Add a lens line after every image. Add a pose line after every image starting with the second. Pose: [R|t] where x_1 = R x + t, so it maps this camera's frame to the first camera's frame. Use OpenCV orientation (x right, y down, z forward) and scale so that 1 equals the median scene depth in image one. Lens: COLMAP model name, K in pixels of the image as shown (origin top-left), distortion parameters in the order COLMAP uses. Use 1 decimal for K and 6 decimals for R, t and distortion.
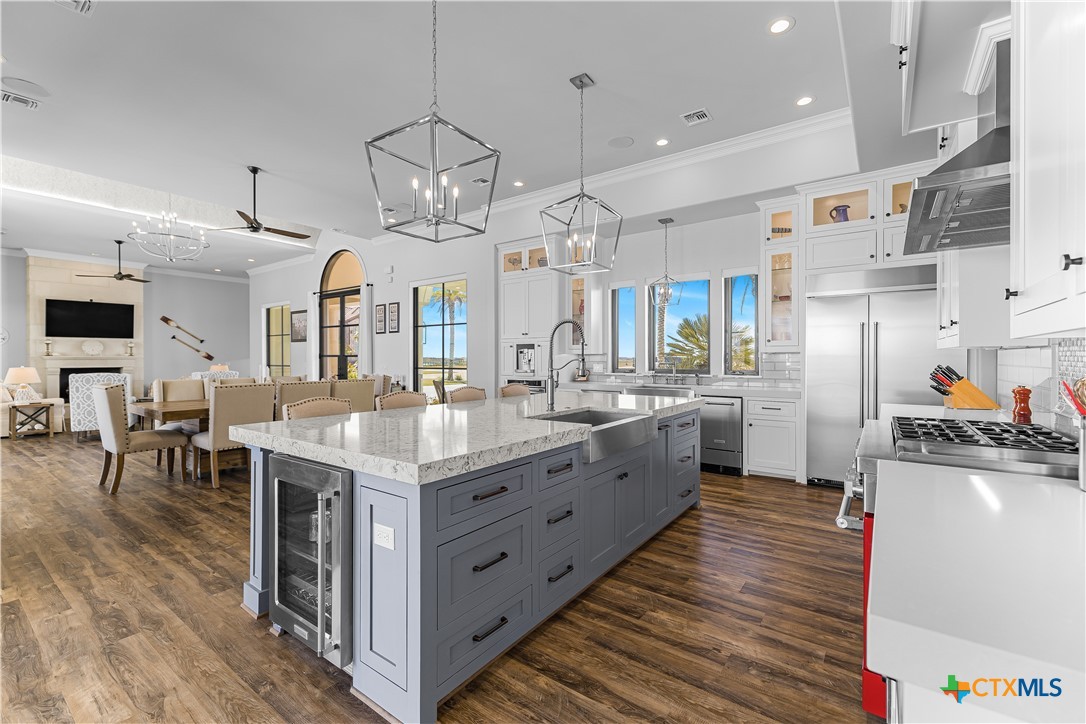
lens RADIAL K [[462.7, 0, 542.3], [0, 462.7, 363.9], [0, 0, 1]] dist [0.000312, -0.000158]
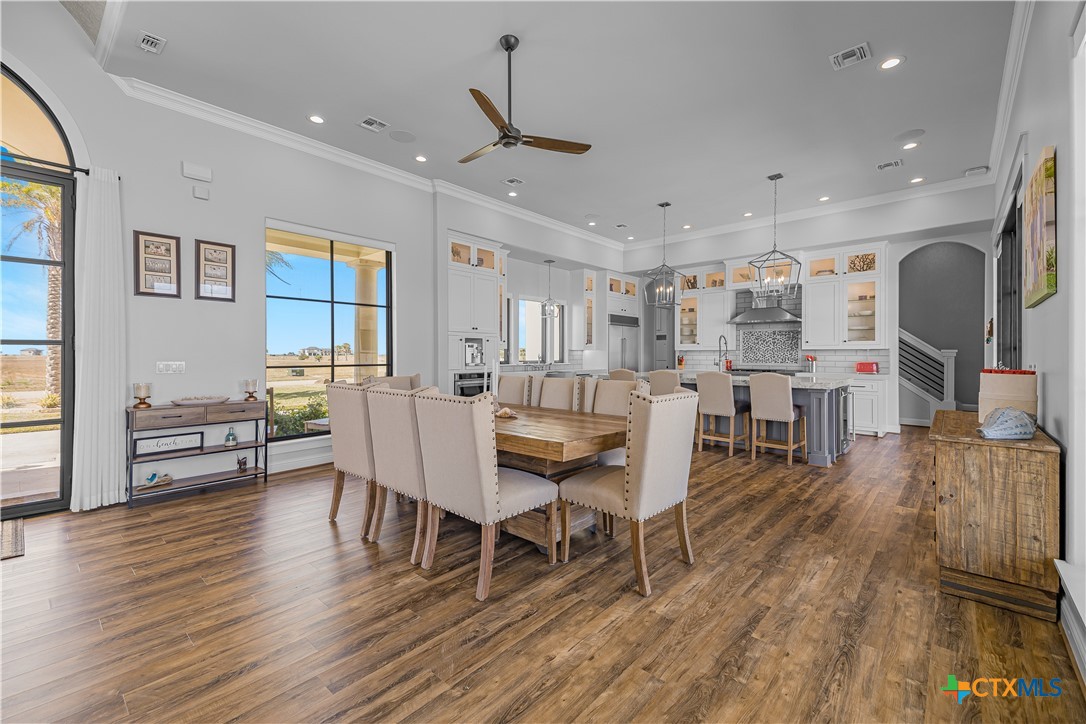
lens RADIAL K [[460.1, 0, 545.8], [0, 460.1, 356.1], [0, 0, 1]] dist [0.009244, -0.000078]
pose [[0.089761, 0.000041, 0.995963, -1.891849], [0.010706, 0.999942, -0.001006, -0.001285], [-0.995906, 0.010753, 0.089755, 1.372043]]
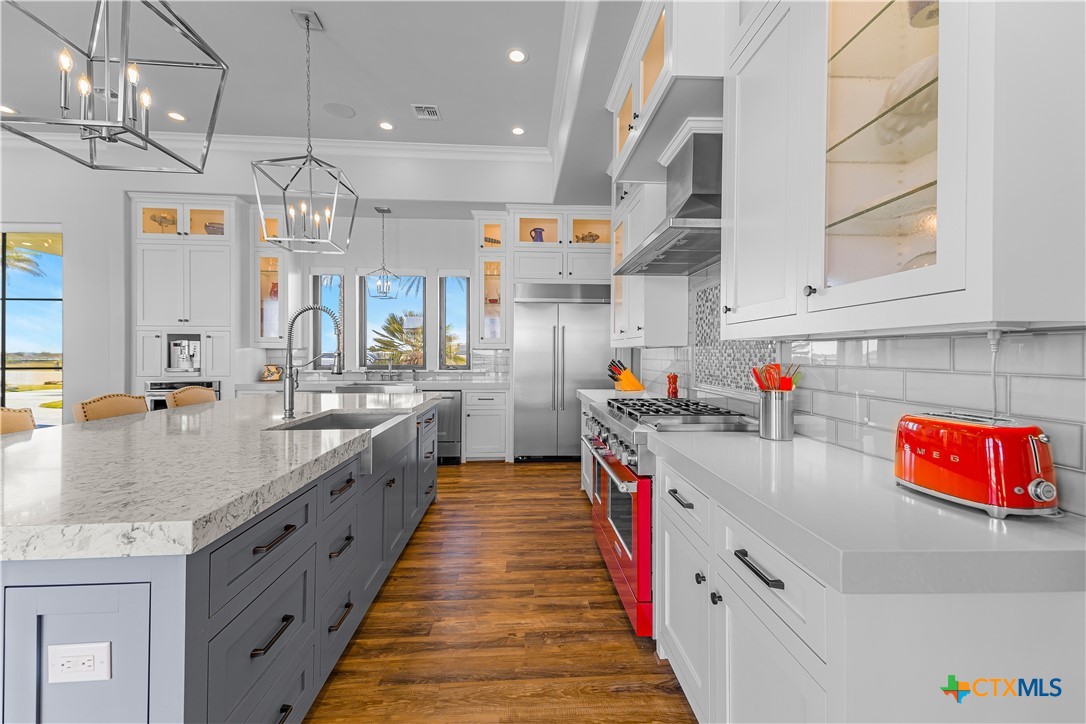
lens RADIAL K [[453.5, 0, 545.1], [0, 453.5, 358.3], [0, 0, 1]] dist [0.047259, -0.016978]
pose [[0.768681, -0.002443, 0.639628, -0.123374], [0.004728, 0.999987, -0.001862, 0.001100], [-0.639615, 0.004455, 0.768682, 0.087598]]
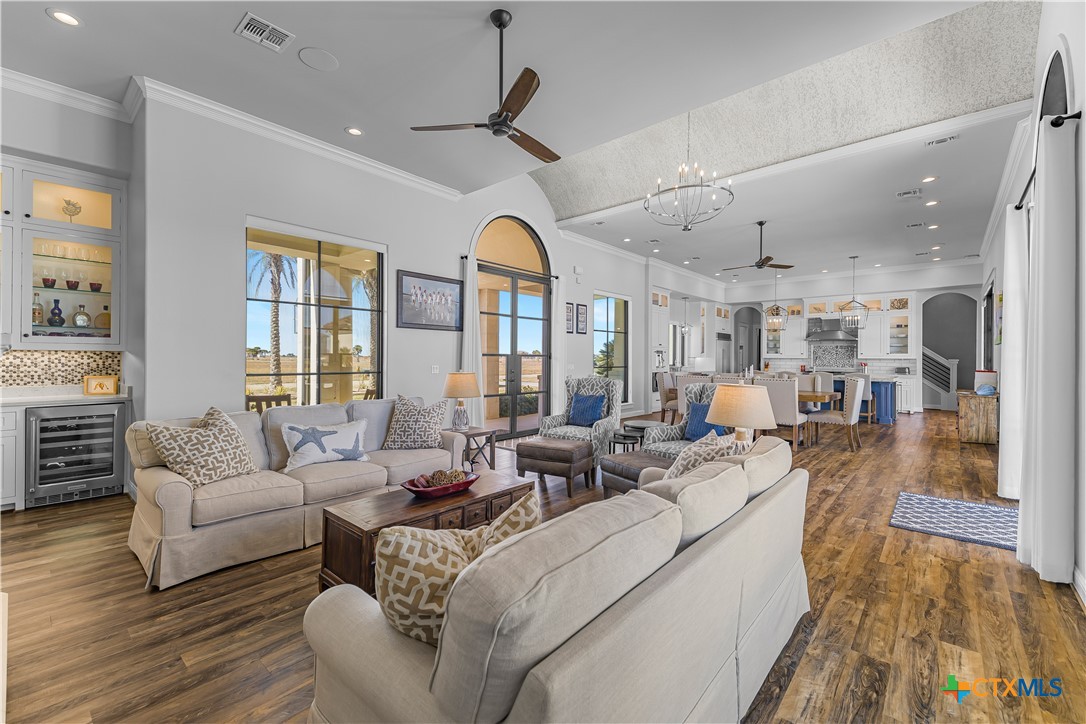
lens RADIAL K [[483.8, 0, 535.8], [0, 483.8, 365.4], [0, 0, 1]] dist [0.025084, 0.000149]
pose [[0.083093, -0.011019, 0.996481, -3.312132], [0.004035, 0.999934, 0.010721, -0.018858], [-0.996534, 0.003130, 0.083132, 2.372033]]
